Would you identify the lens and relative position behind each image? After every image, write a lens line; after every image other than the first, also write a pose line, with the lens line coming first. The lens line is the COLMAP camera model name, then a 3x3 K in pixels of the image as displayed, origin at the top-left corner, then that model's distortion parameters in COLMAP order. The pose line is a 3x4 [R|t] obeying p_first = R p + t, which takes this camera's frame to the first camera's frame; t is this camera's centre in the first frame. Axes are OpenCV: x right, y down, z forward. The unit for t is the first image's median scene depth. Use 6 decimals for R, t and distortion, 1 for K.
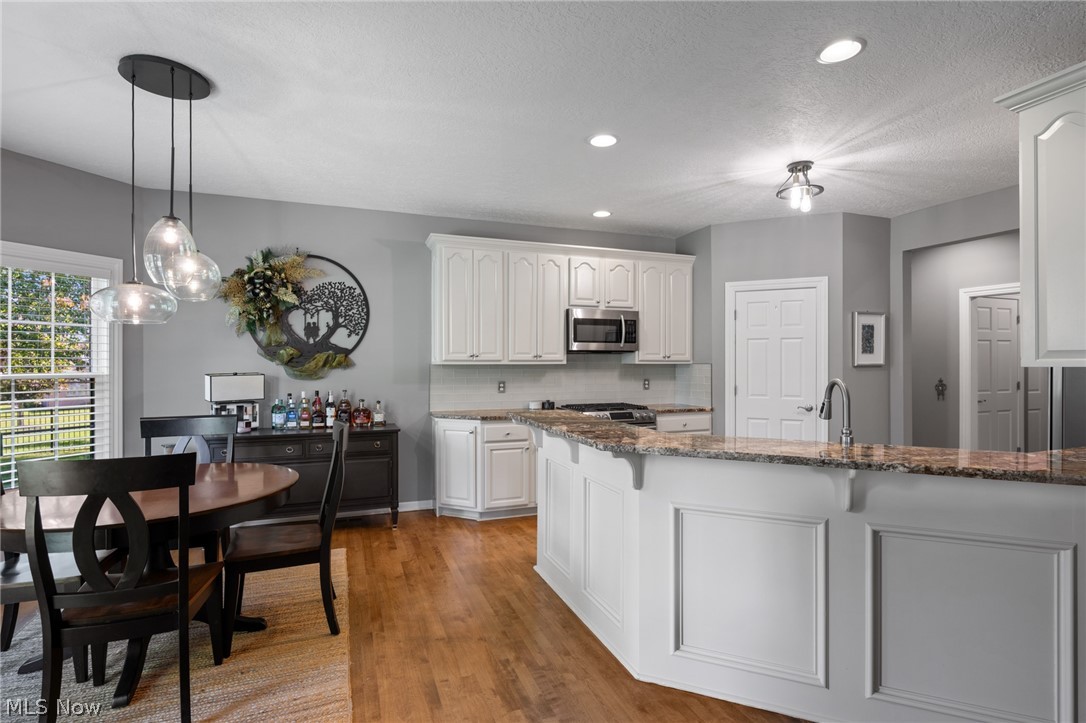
lens RADIAL K [[529.7, 0, 546.1], [0, 529.7, 363.0], [0, 0, 1]] dist [0.001168, 0.000021]
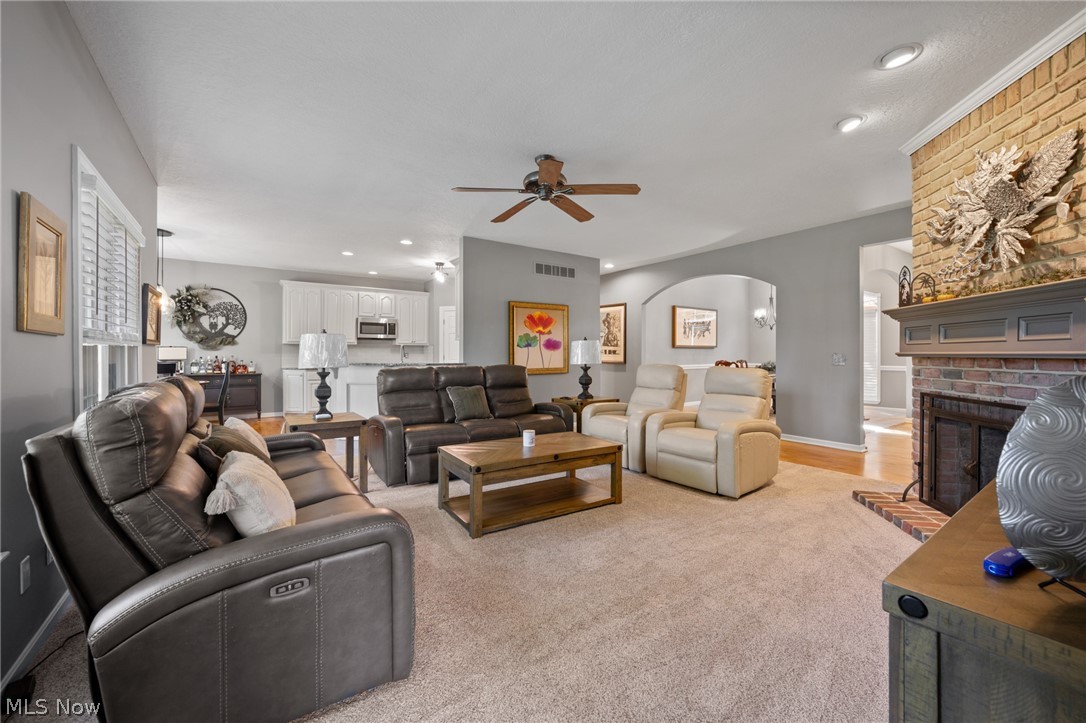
lens RADIAL K [[428.4, 0, 538.2], [0, 428.4, 352.9], [0, 0, 1]] dist [-0.002527, -0.000208]
pose [[0.969414, 0.001278, 0.245429, 0.351822], [0.000069, 0.999985, -0.005476, 0.049068], [-0.245432, 0.005325, 0.969399, -0.869904]]
